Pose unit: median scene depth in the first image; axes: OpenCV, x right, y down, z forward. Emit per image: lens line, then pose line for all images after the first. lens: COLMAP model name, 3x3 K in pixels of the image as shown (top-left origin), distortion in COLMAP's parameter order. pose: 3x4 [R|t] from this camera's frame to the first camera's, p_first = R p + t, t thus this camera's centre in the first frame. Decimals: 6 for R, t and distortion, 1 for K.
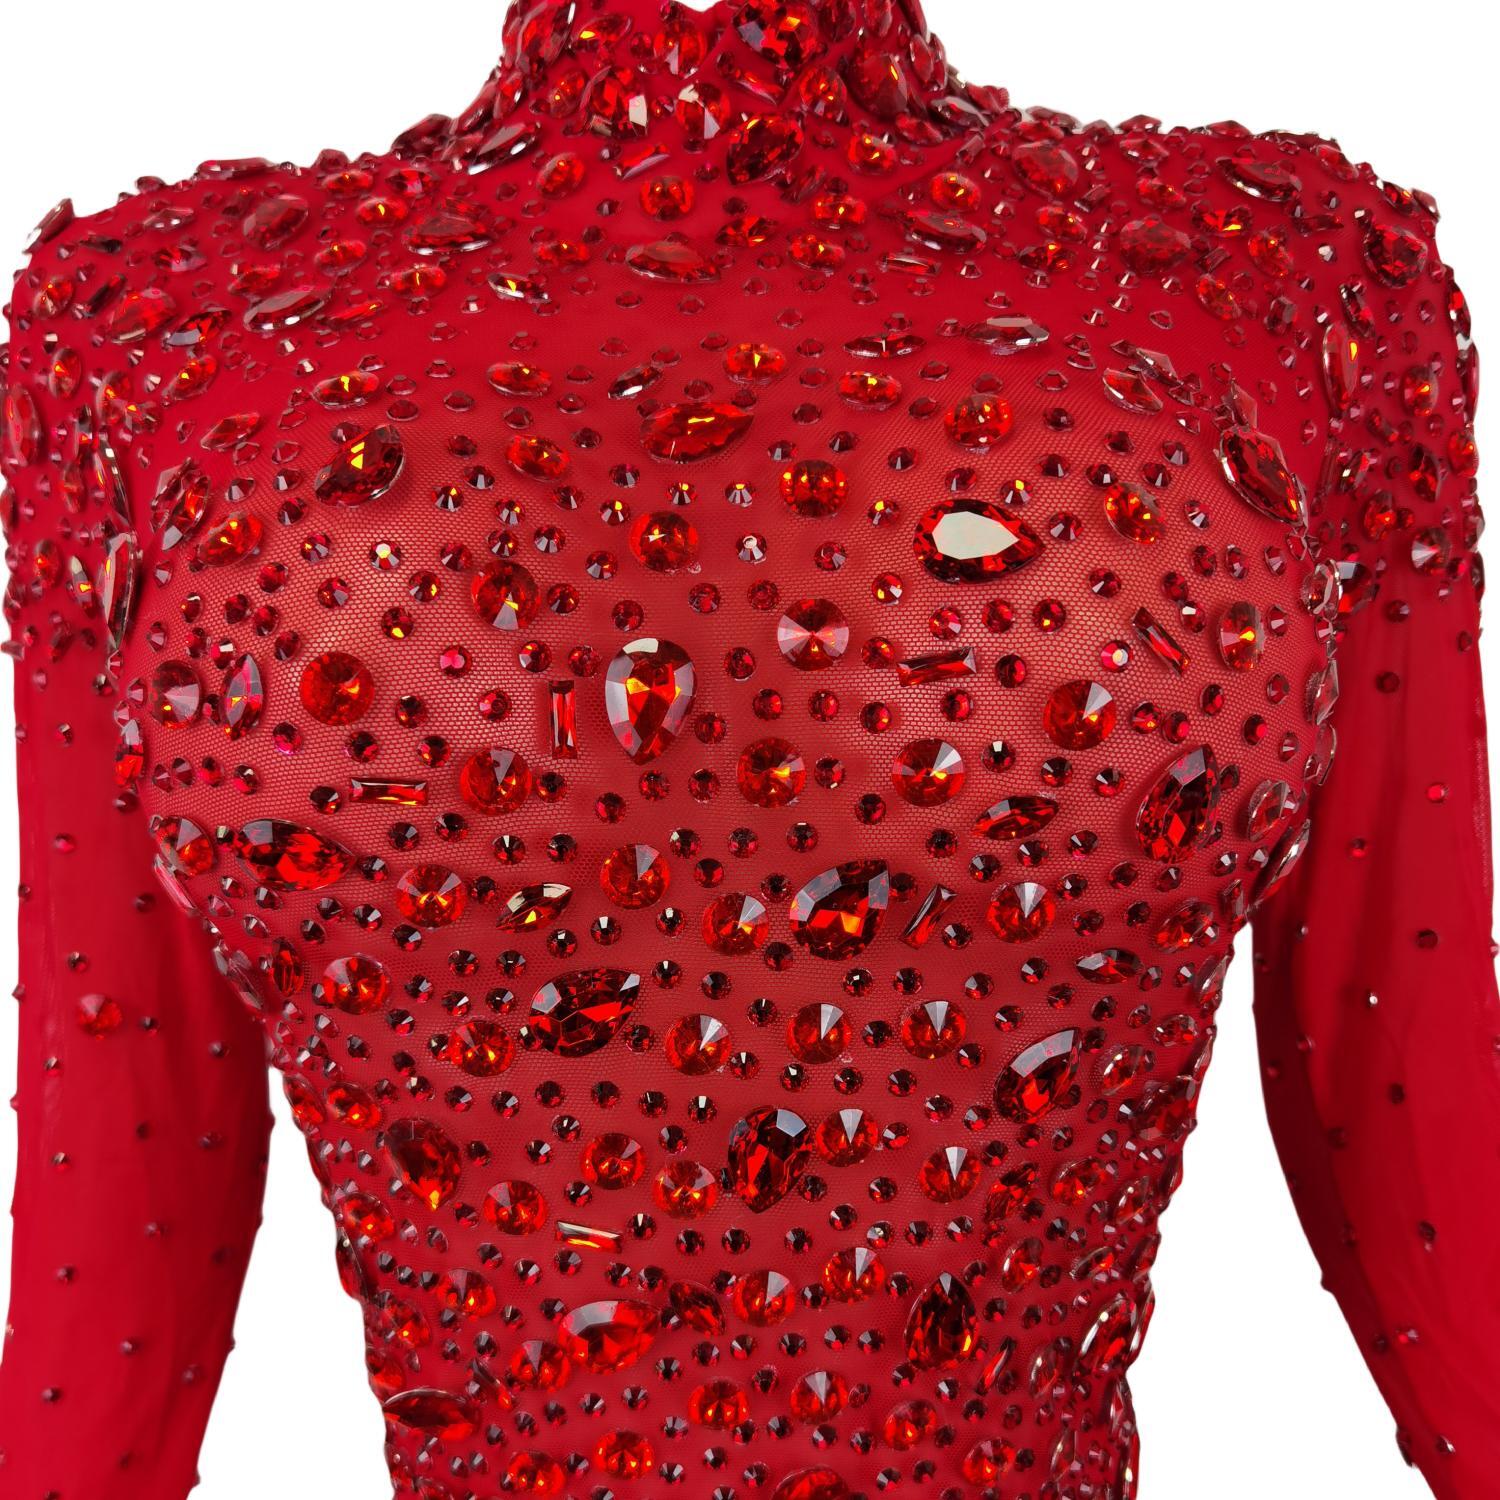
lens RADIAL K [[2122.5, 0, 750.0], [0, 2122.5, 750.0], [0, 0, 1]] dist [-0.006162, 0.217085]
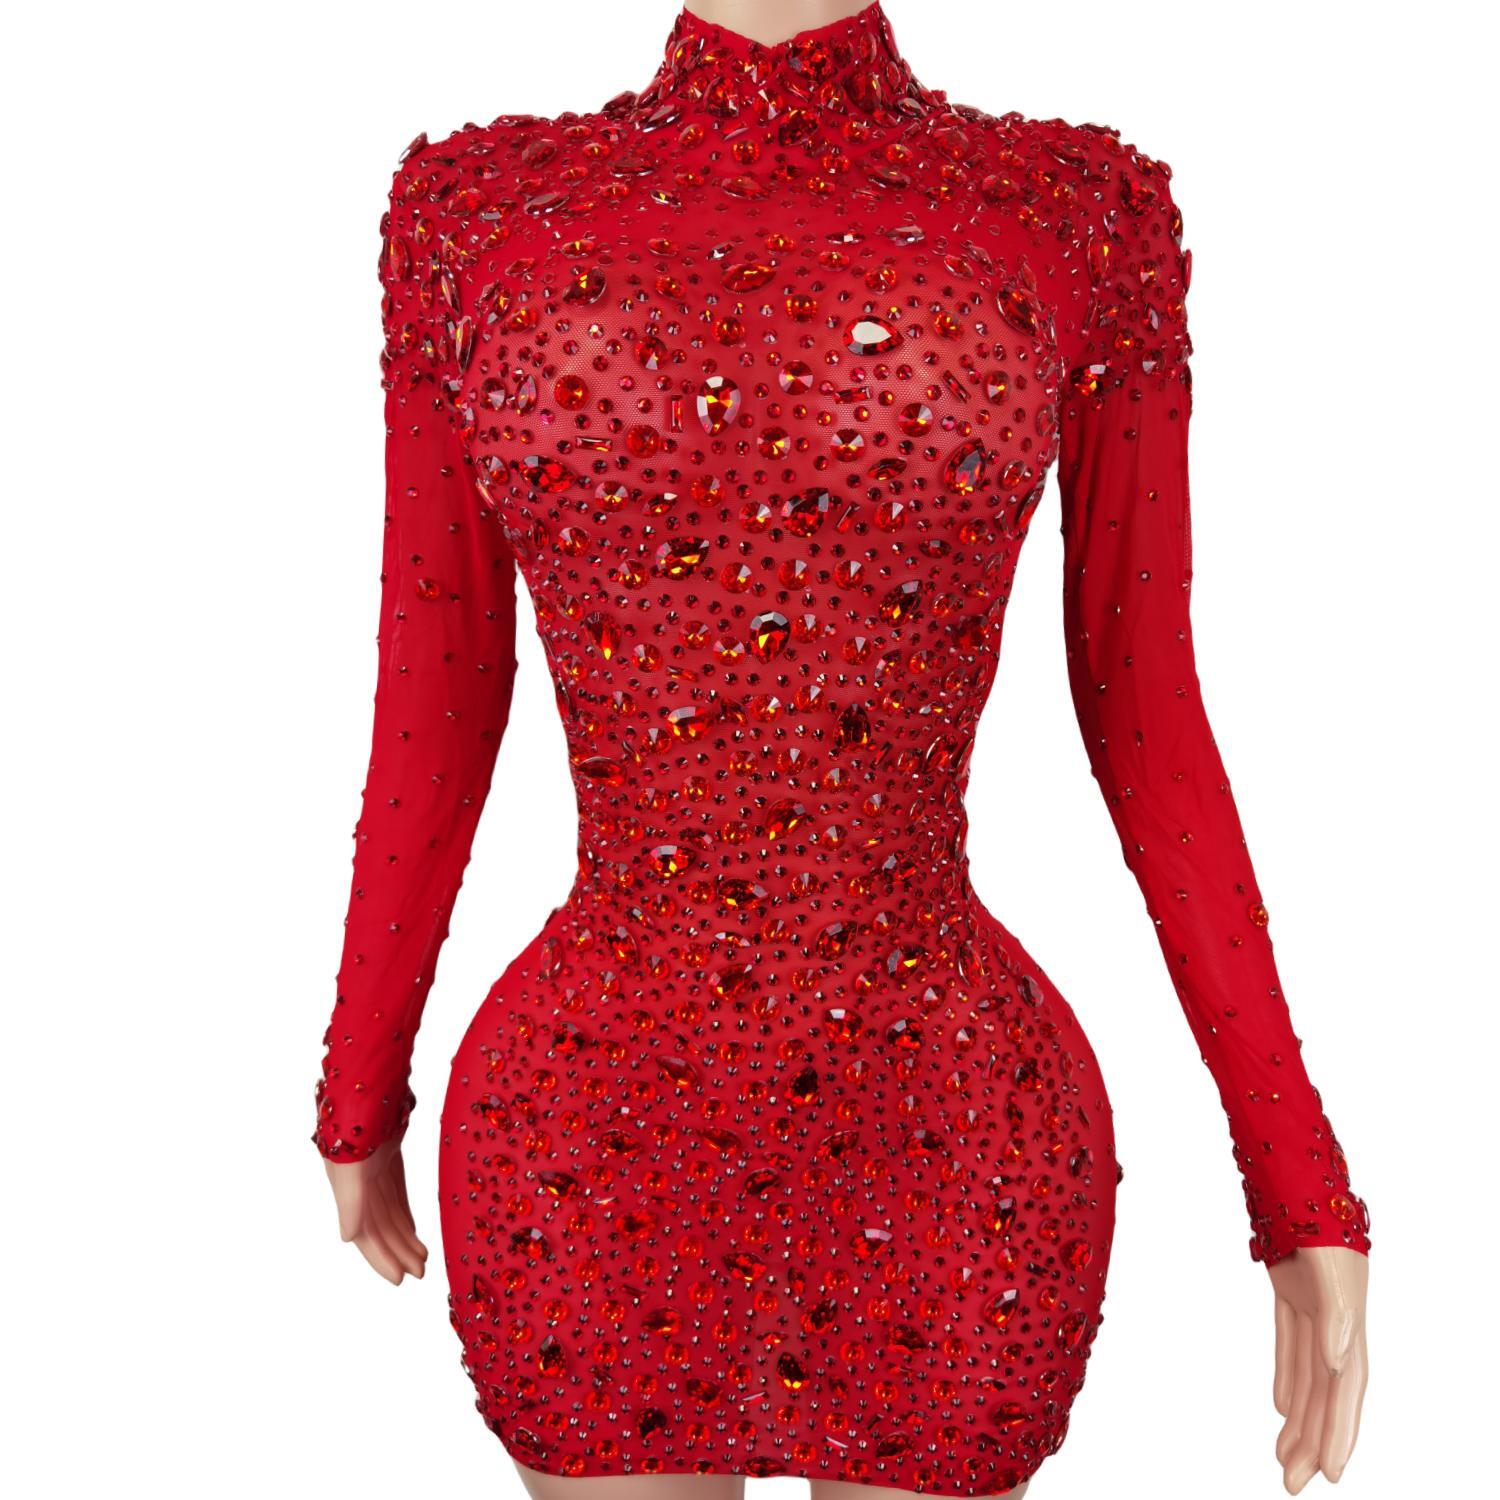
lens RADIAL K [[1922.3, 0, 847.4], [0, 1922.3, 750.6], [0, 0, 1]] dist [0.064469, 0.064154]
pose [[0.998630, 0.048100, -0.020612, 0.128313], [-0.046200, 0.995358, 0.084432, 0.139914], [0.024577, -0.083364, 0.996216, -0.875927]]
